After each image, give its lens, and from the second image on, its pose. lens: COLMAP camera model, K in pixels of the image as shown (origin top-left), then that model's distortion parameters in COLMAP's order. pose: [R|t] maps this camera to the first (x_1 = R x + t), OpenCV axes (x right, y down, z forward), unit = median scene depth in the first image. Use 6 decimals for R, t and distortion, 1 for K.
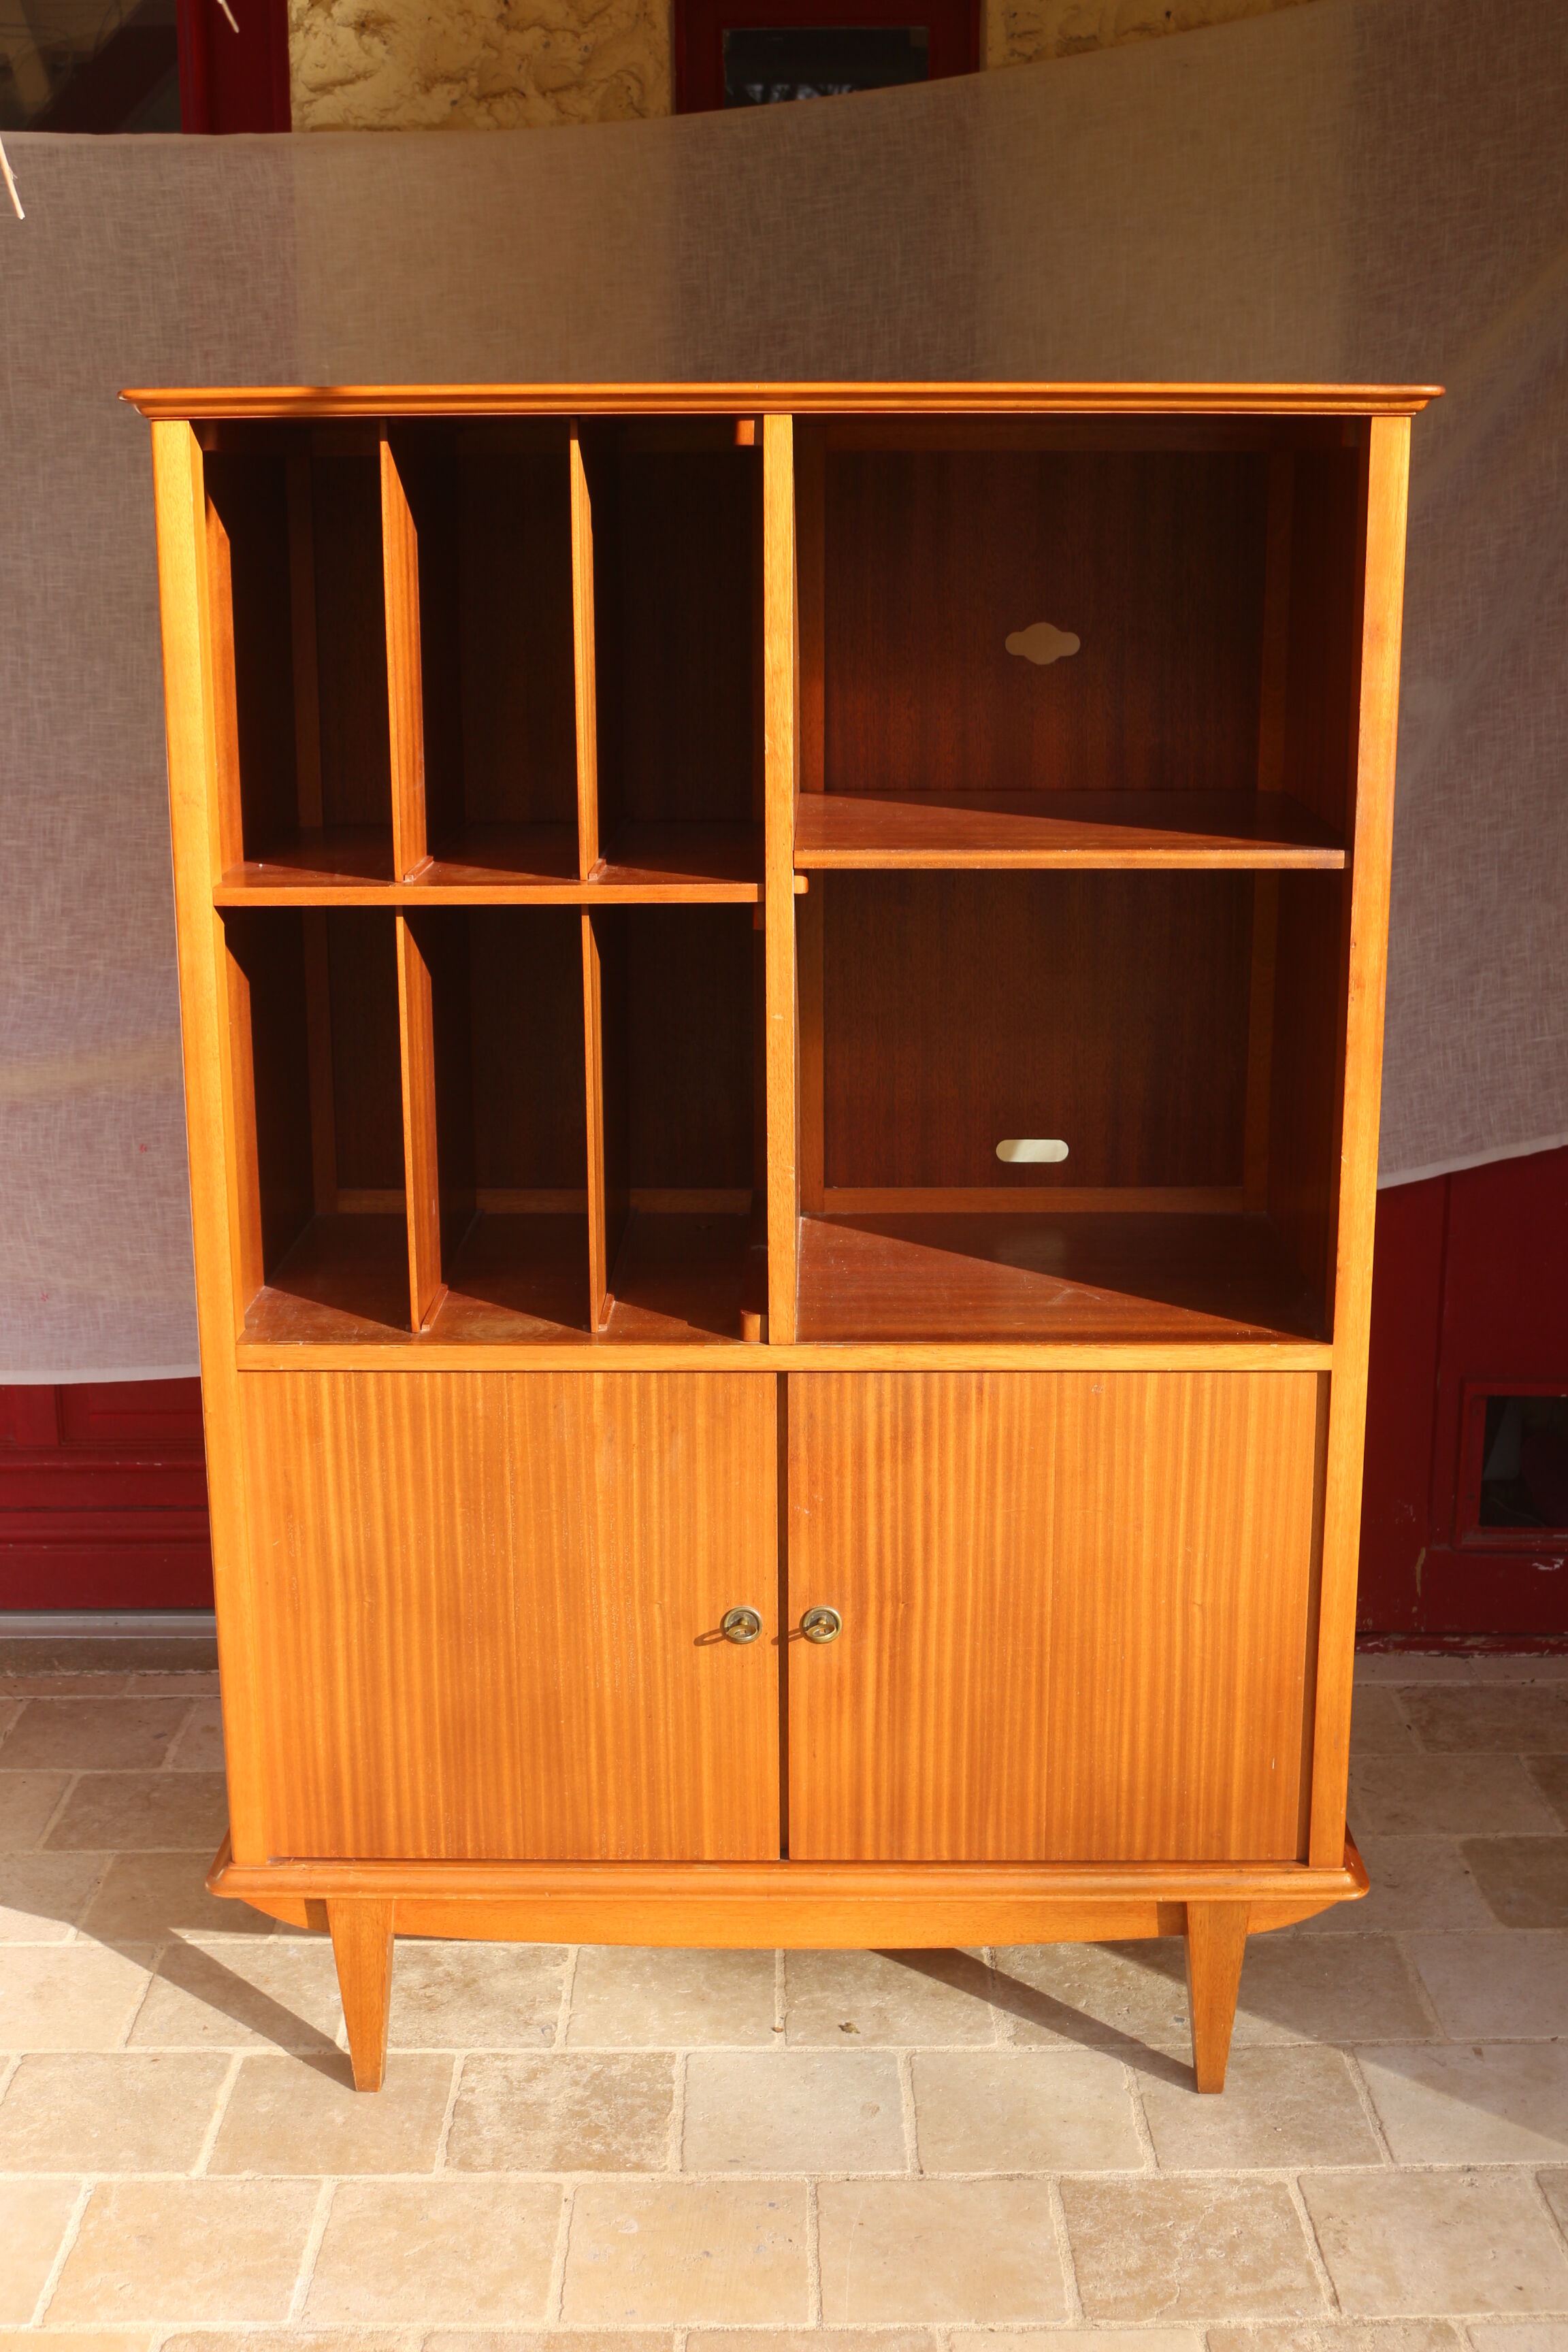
lens RADIAL K [[2888.4, 0, 789.0], [0, 2888.4, 1173.8], [0, 0, 1]] dist [-0.085281, 0.123648]
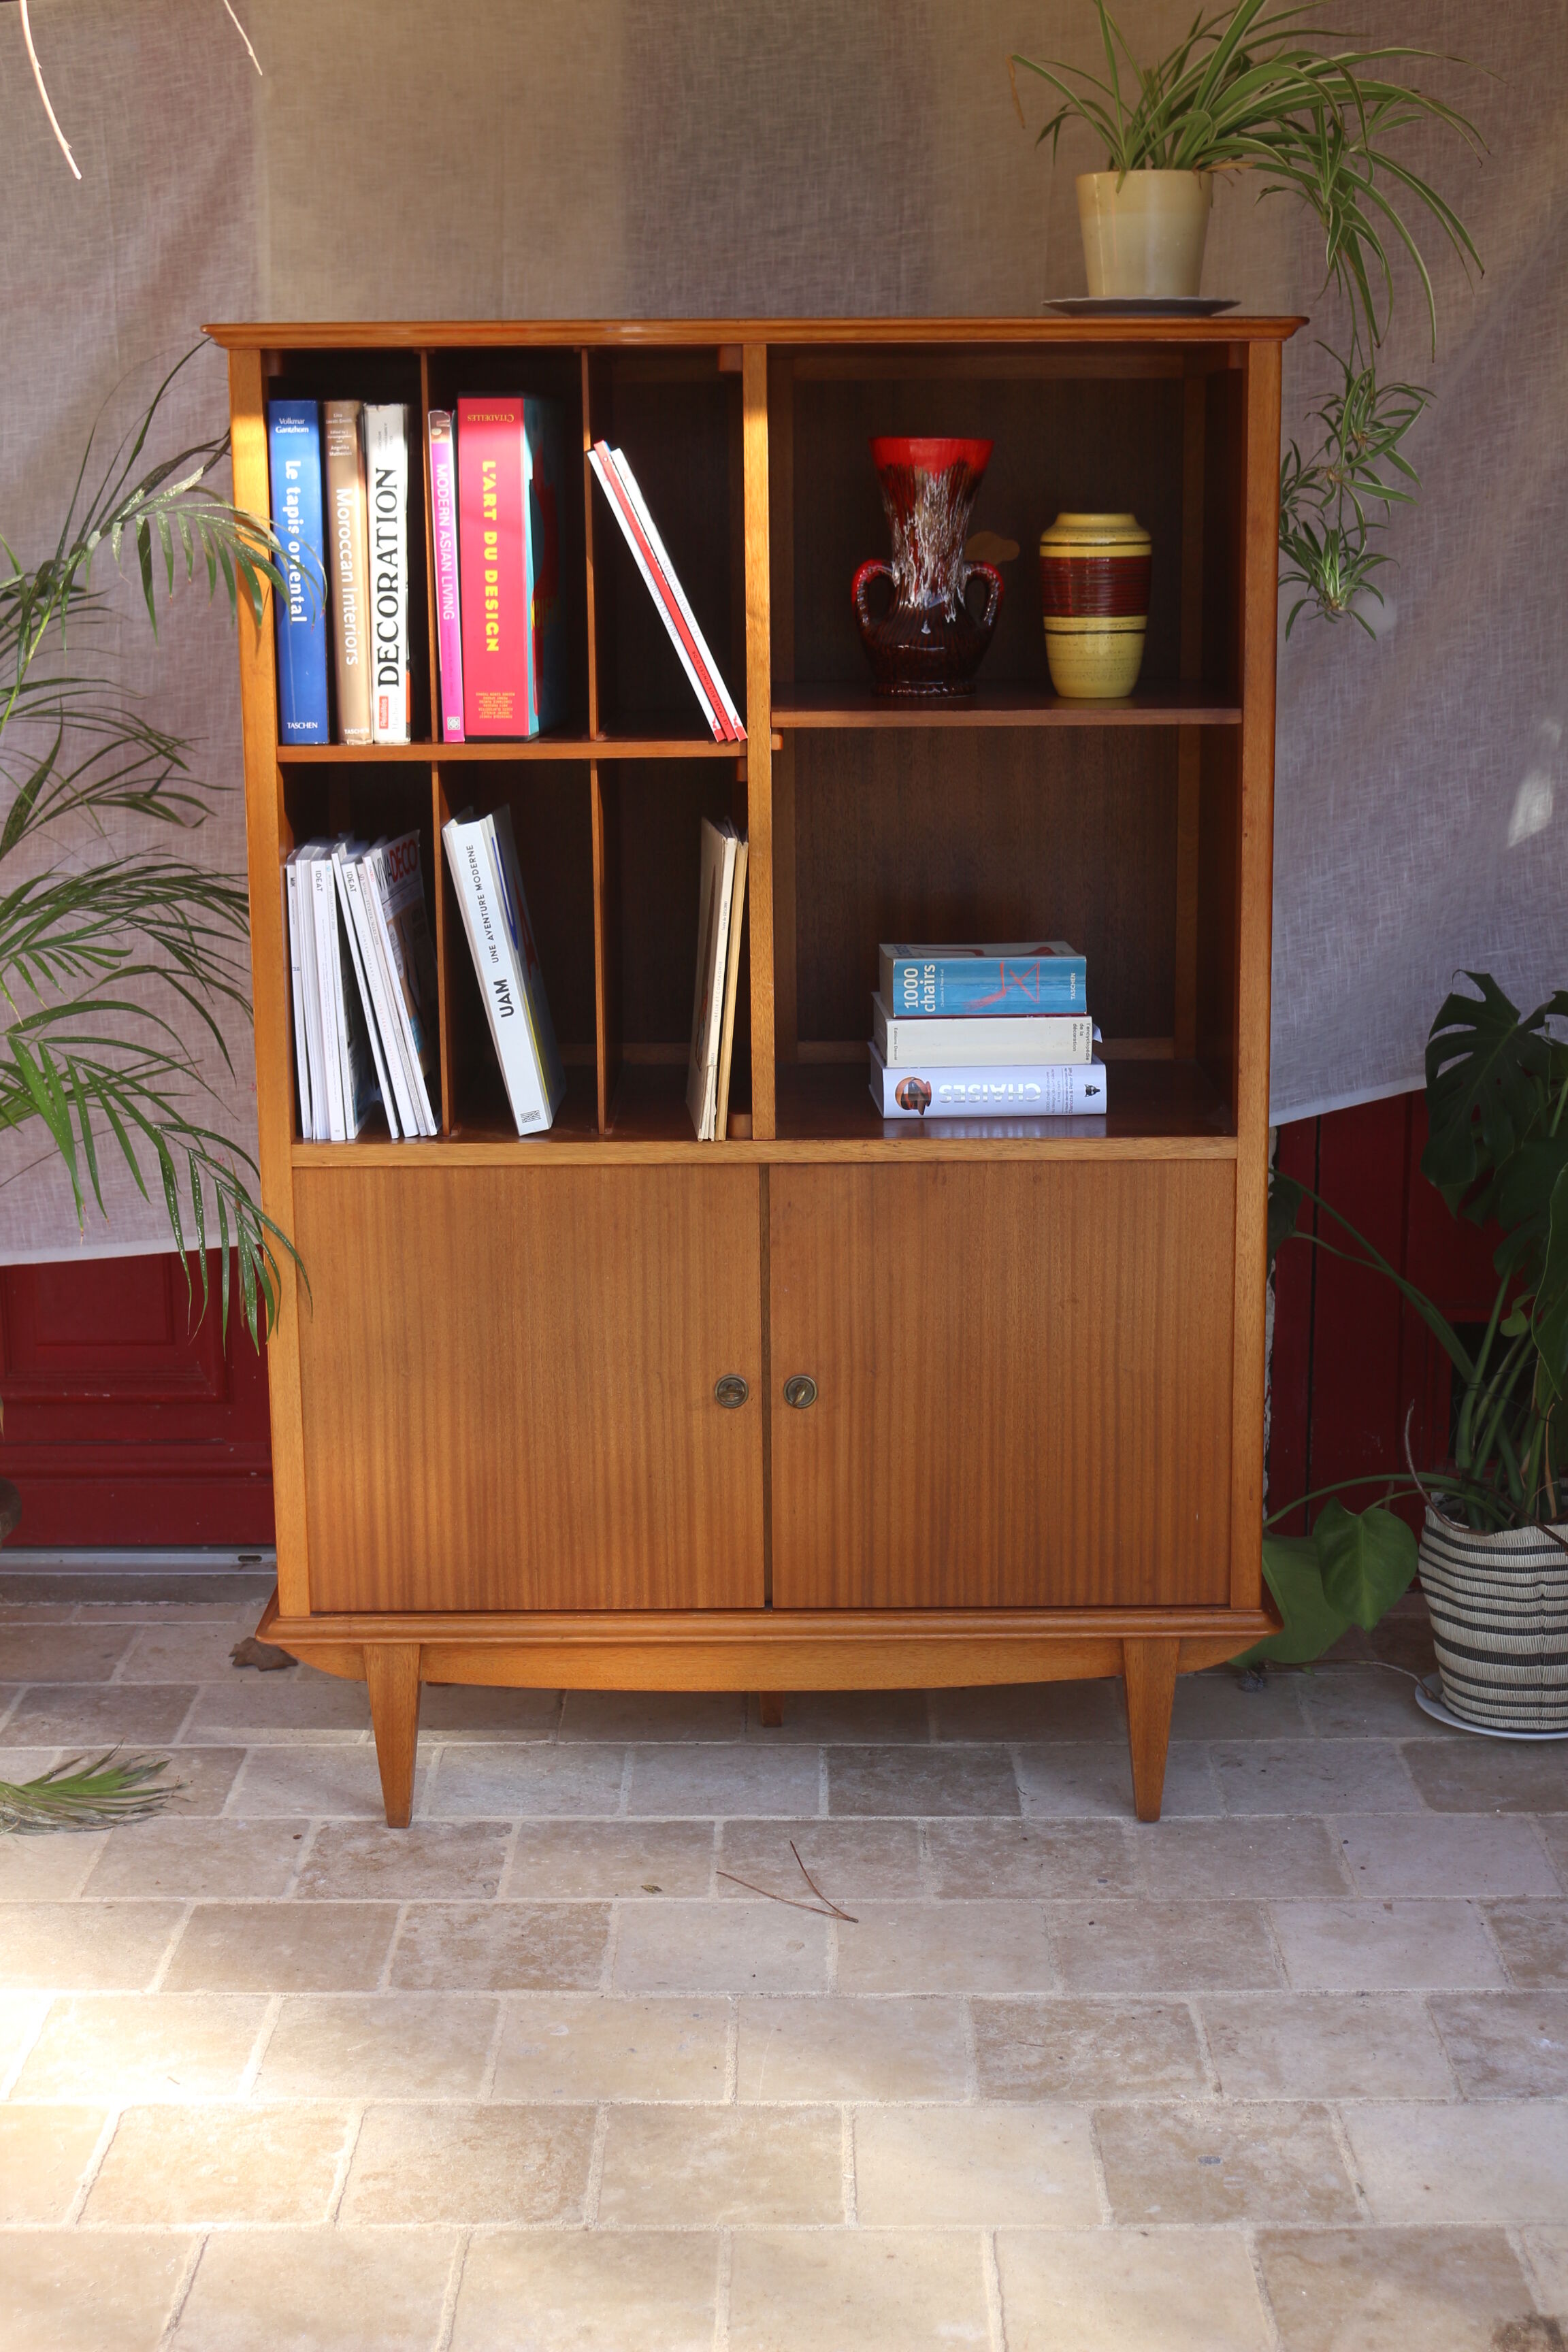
lens RADIAL K [[3586.7, 0, 785.7], [0, 3586.7, 1177.2], [0, 0, 1]] dist [-0.035941, 0.069633]
pose [[0.999872, 0.001857, -0.015883, 0.043320], [-0.002288, 0.999627, -0.027198, 0.079130], [0.015827, 0.027231, 0.999504, -0.299472]]
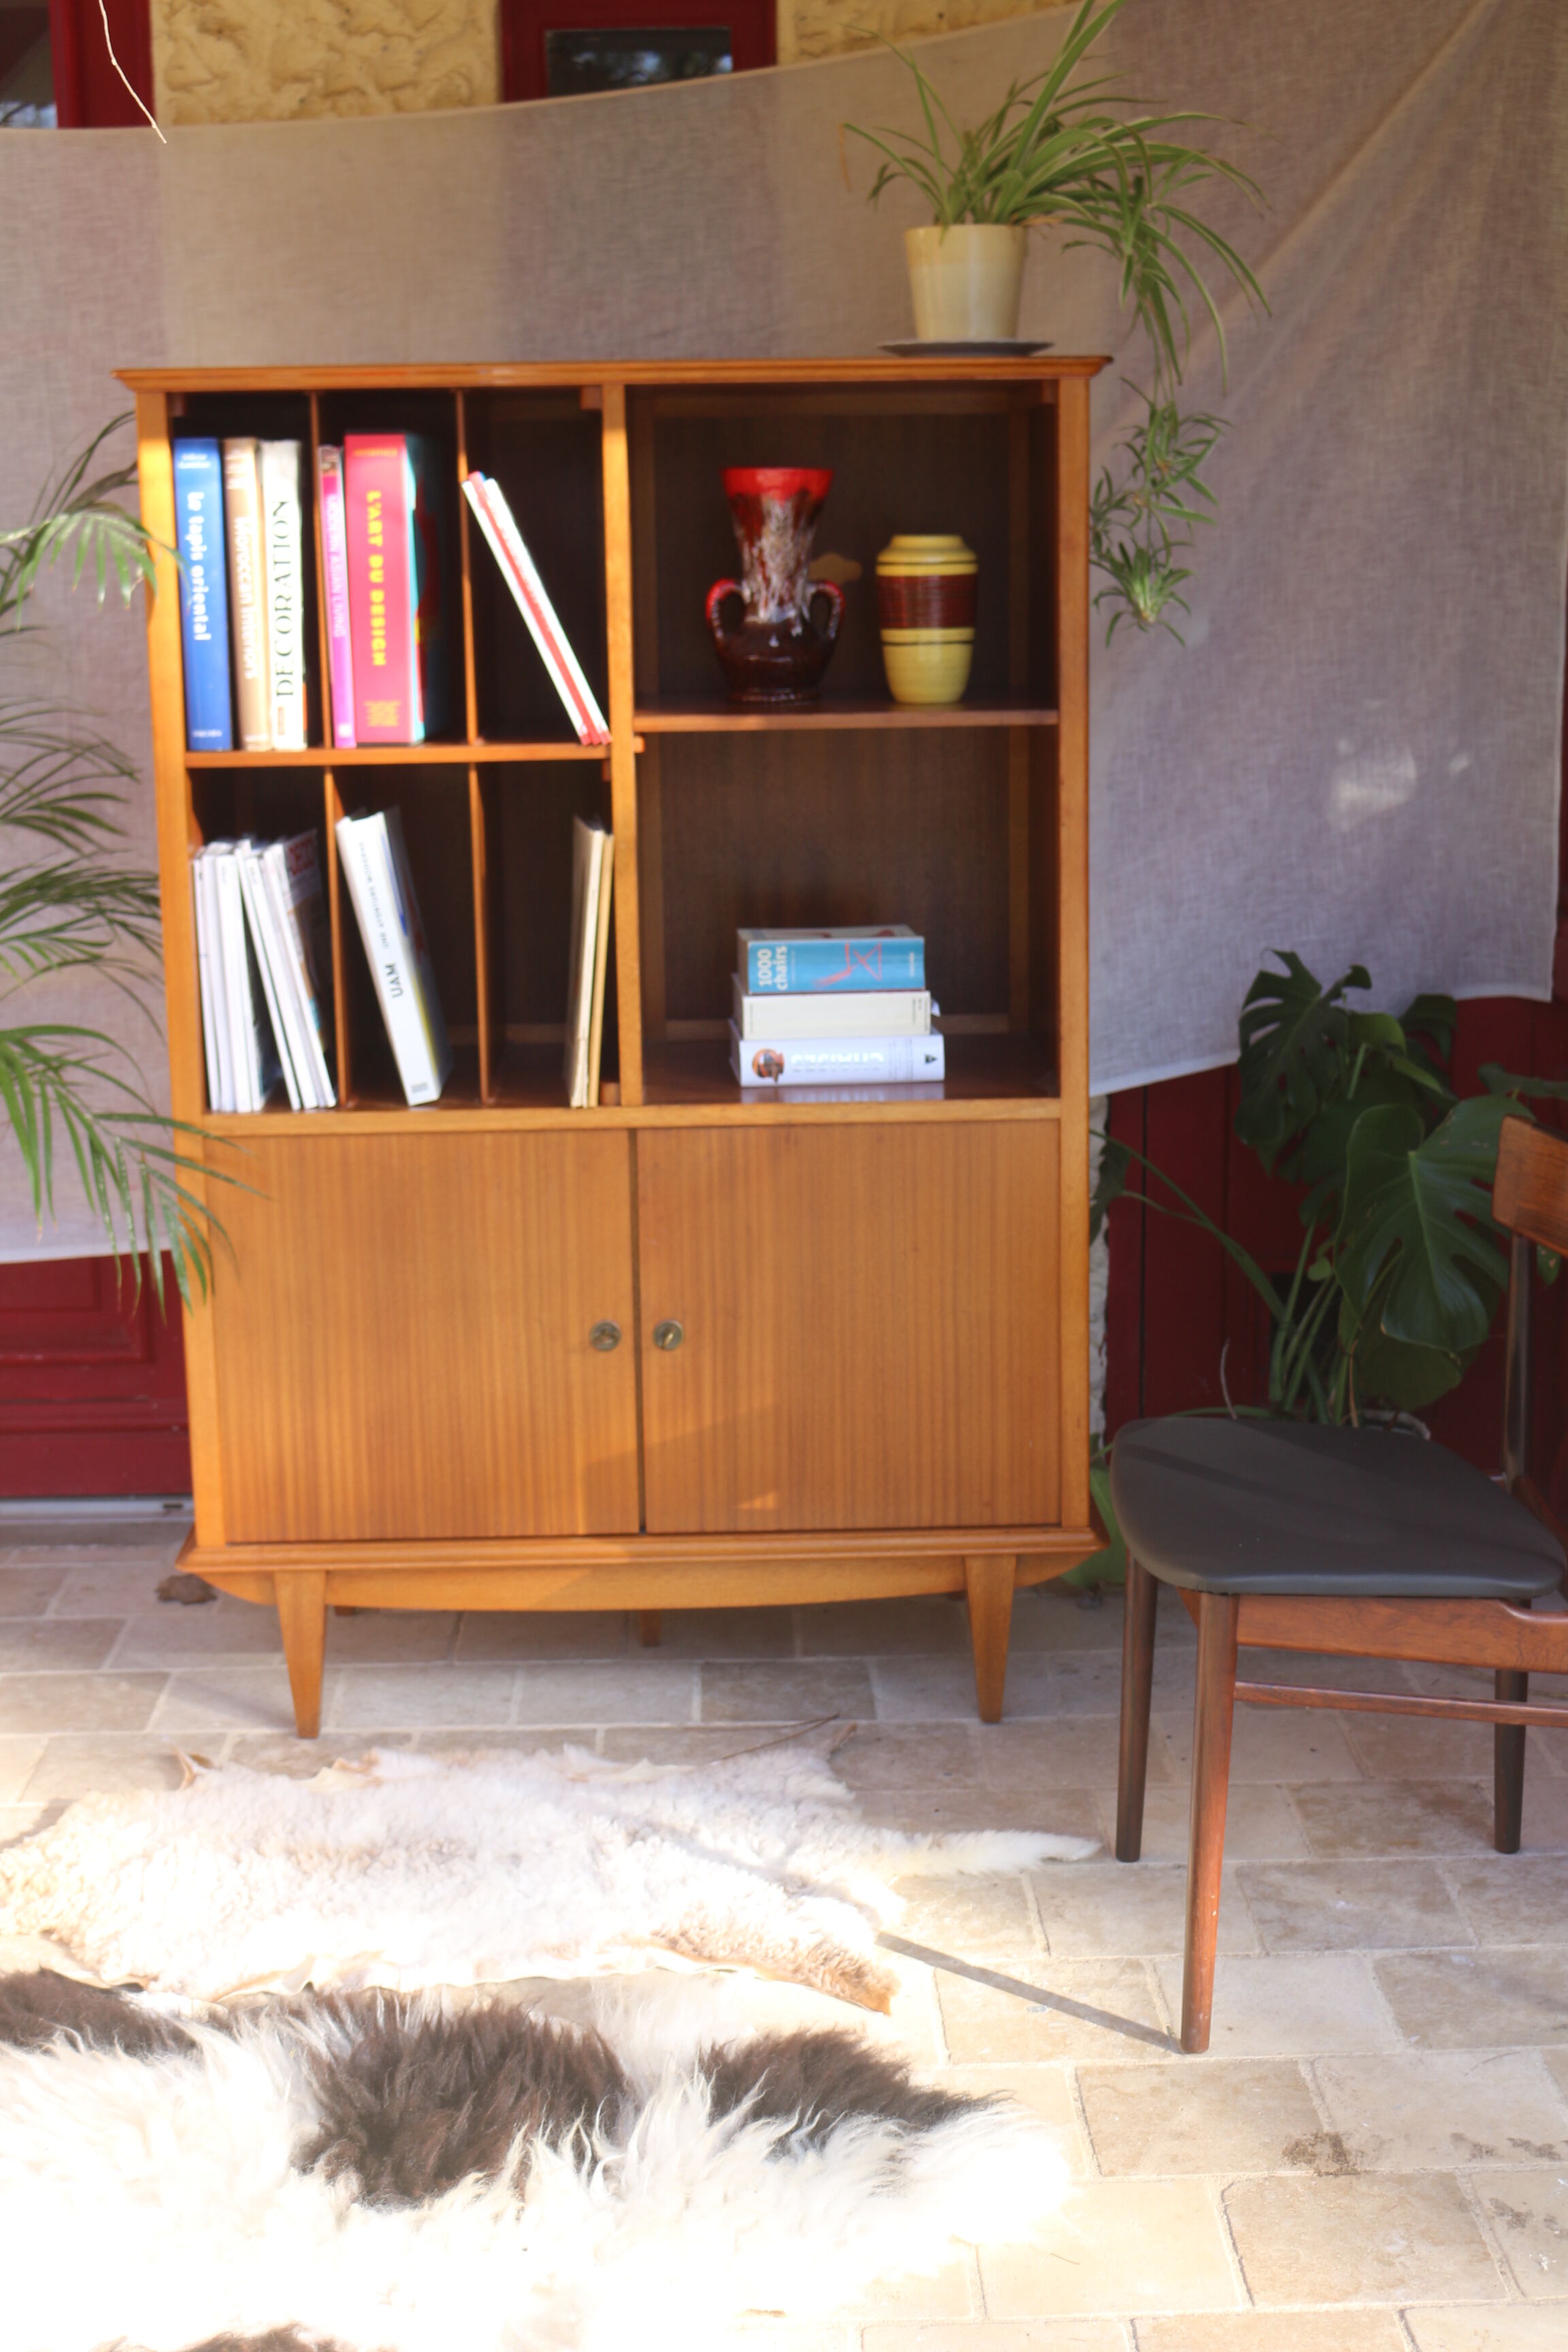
lens RADIAL K [[3427.0, 0, 777.0], [0, 3427.0, 1179.0], [0, 0, 1]] dist [-0.039158, -0.006076]
pose [[0.999915, -0.010673, 0.007515, 0.062234], [0.010893, 0.999497, -0.029775, 0.100931], [-0.007193, 0.029854, 0.999528, -0.368259]]
